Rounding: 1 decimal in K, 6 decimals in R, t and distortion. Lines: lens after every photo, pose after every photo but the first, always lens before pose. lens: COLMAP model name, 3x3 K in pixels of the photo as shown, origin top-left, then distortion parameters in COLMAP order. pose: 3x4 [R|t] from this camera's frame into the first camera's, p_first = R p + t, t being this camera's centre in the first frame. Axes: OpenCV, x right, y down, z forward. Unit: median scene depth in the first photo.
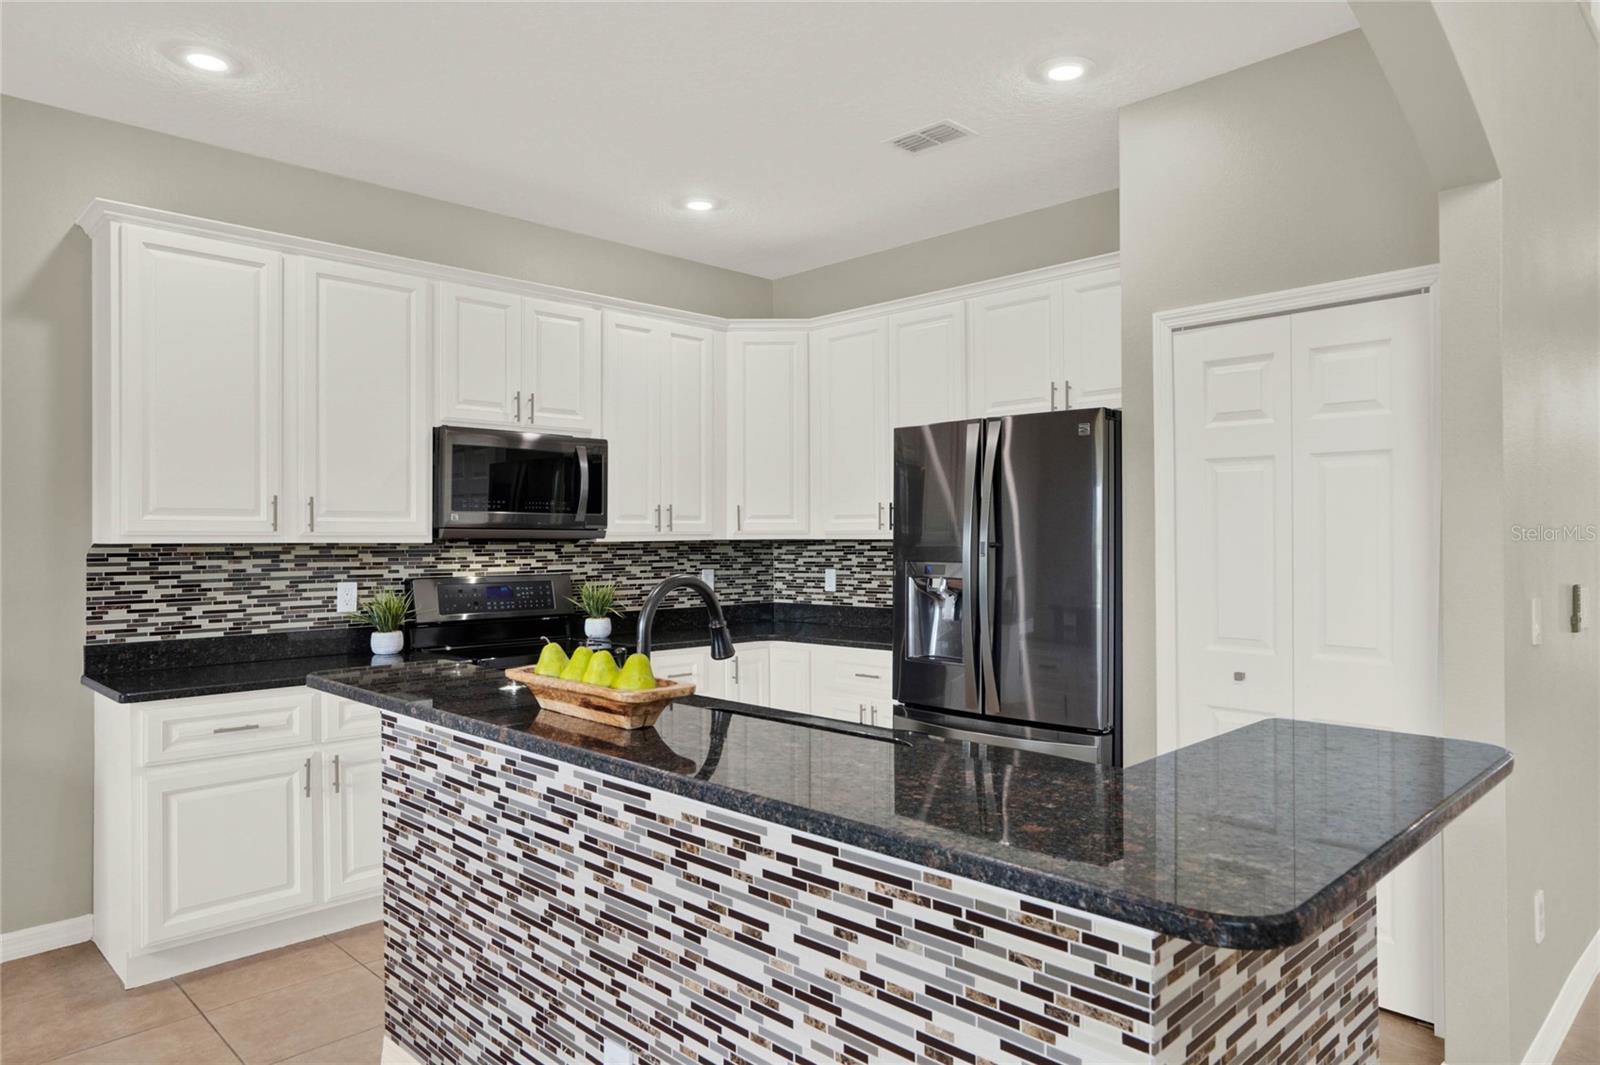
lens RADIAL K [[1003.5, 0, 811.4], [0, 1003.5, 542.0], [0, 0, 1]] dist [-0.028321, 0.017066]
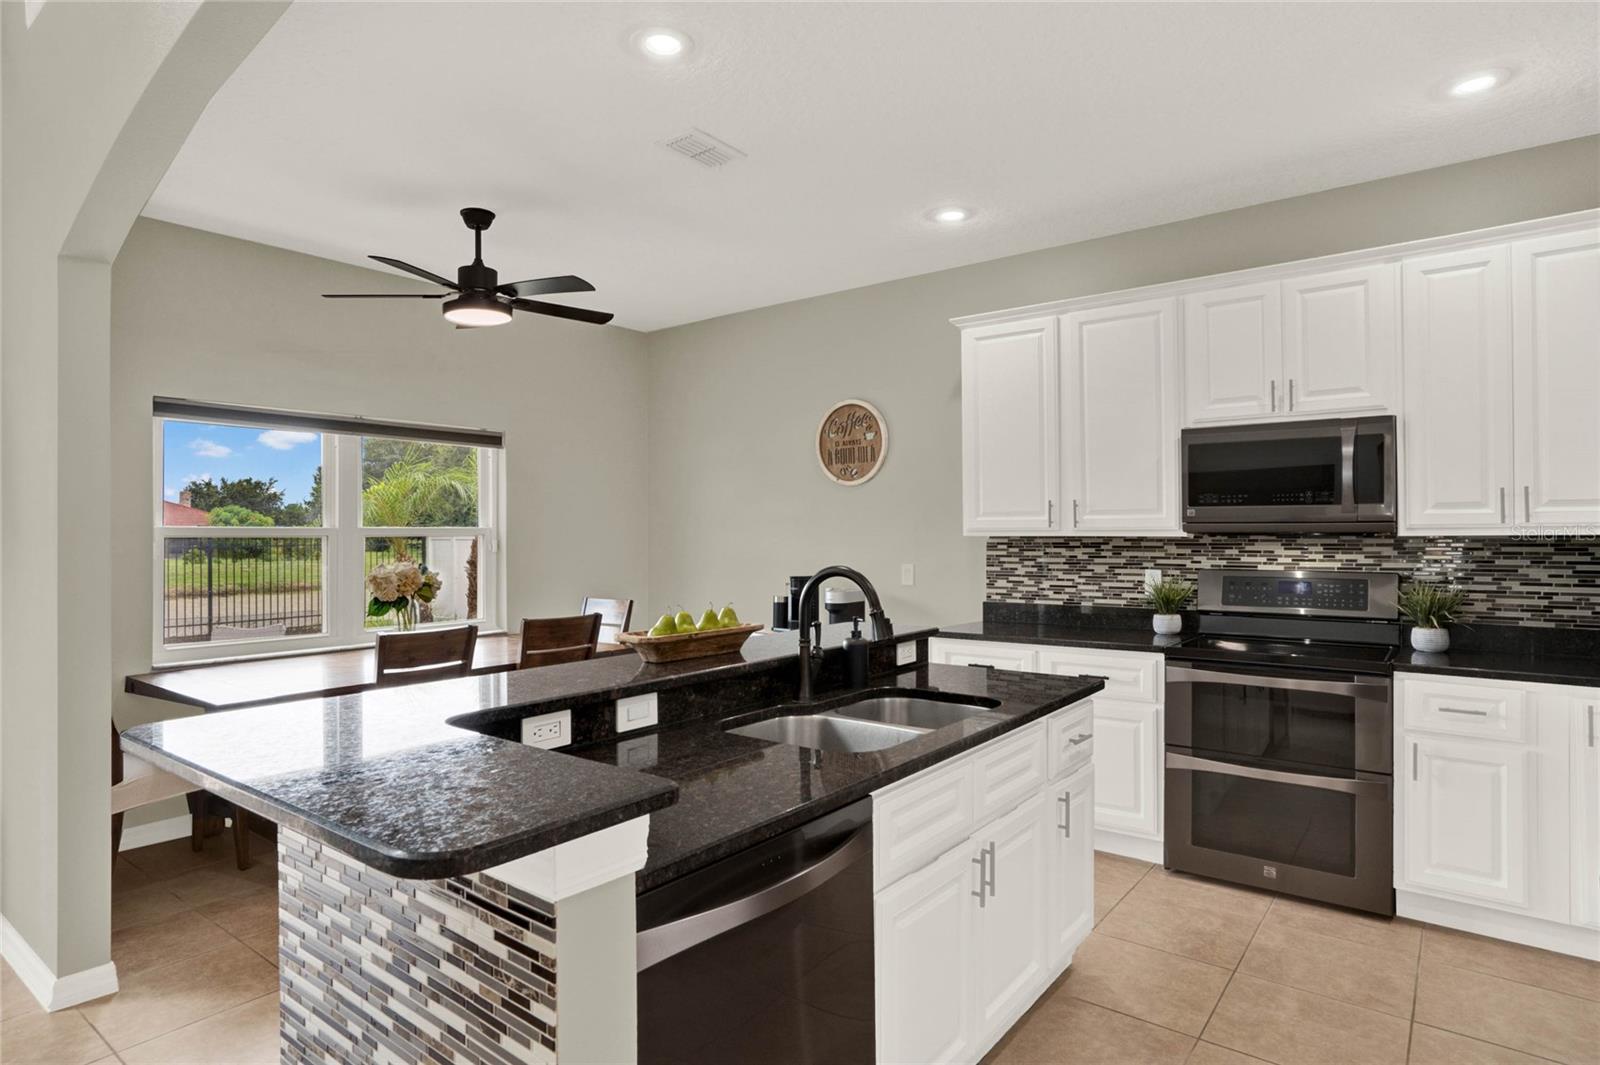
lens RADIAL K [[903.2, 0, 795.2], [0, 903.2, 533.5], [0, 0, 1]] dist [-0.009800, 0.004703]
pose [[0.113137, 0.002952, -0.993575, 0.546381], [0.000753, 0.999995, 0.003057, -0.005712], [0.993579, -0.001094, 0.113134, 0.463897]]
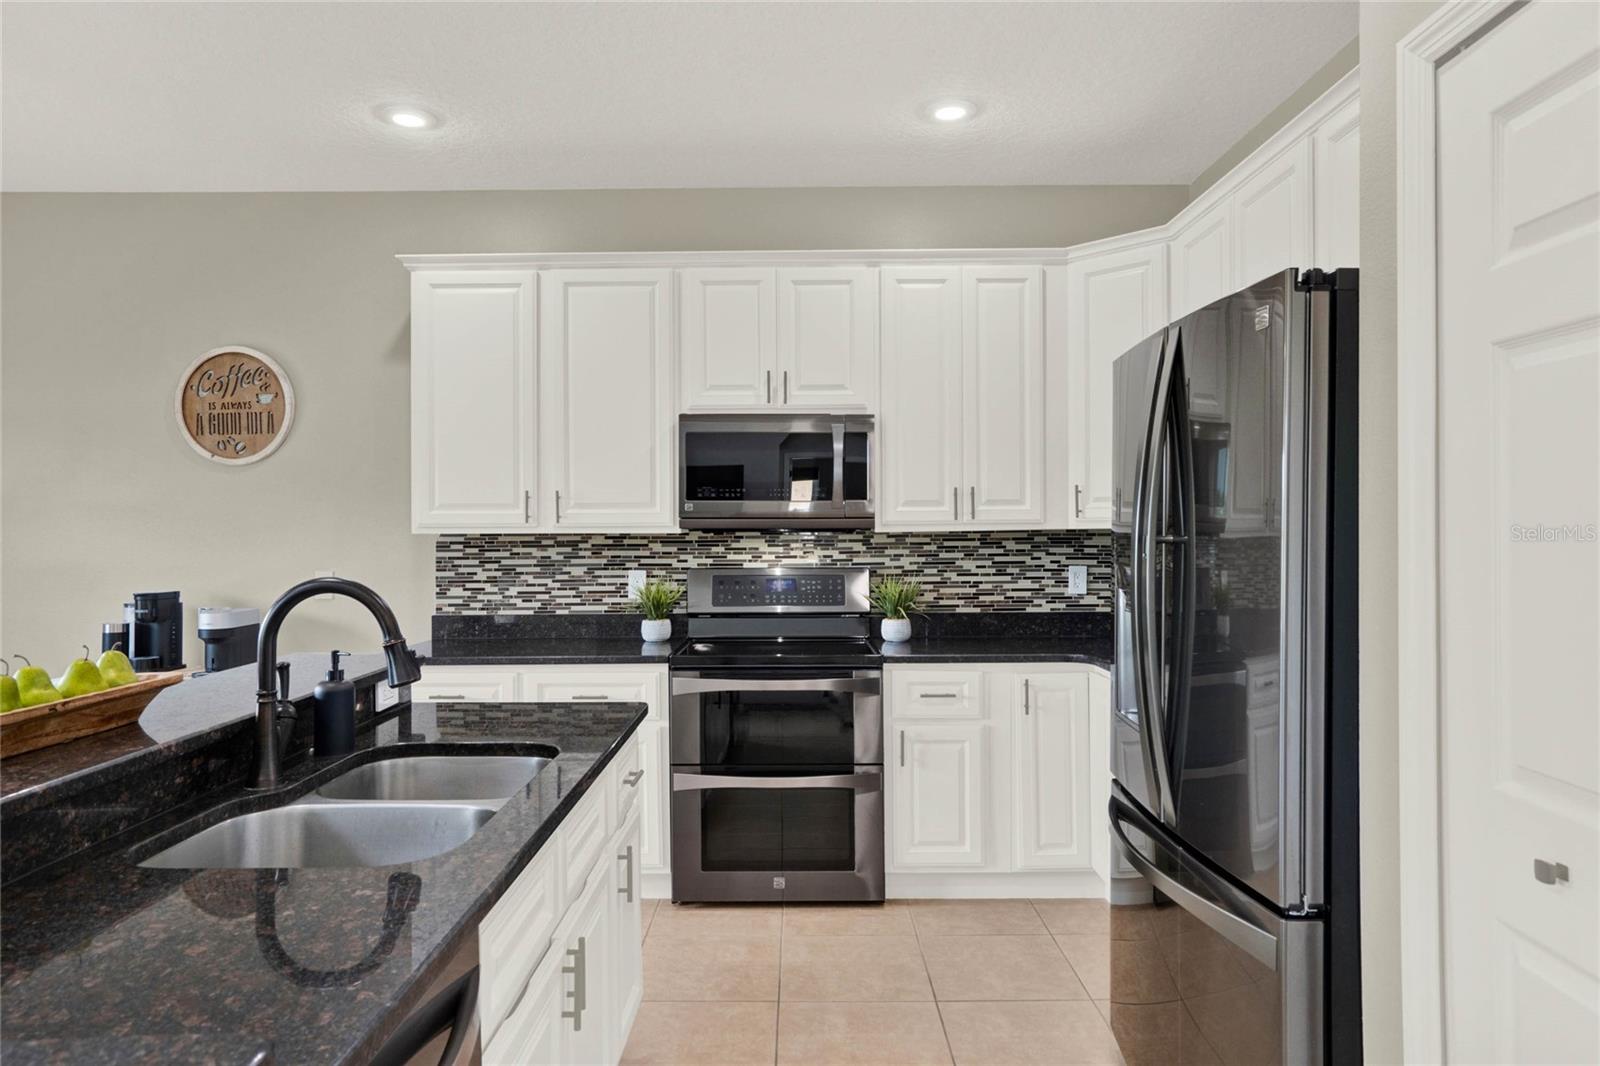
lens RADIAL K [[979.4, 0, 808.2], [0, 979.4, 532.7], [0, 0, 1]] dist [-0.028028, 0.023601]
pose [[0.701384, 0.002289, -0.712780, 0.402193], [0.001195, 0.999990, 0.004387, -0.003675], [0.712782, -0.003929, 0.701374, 0.405409]]
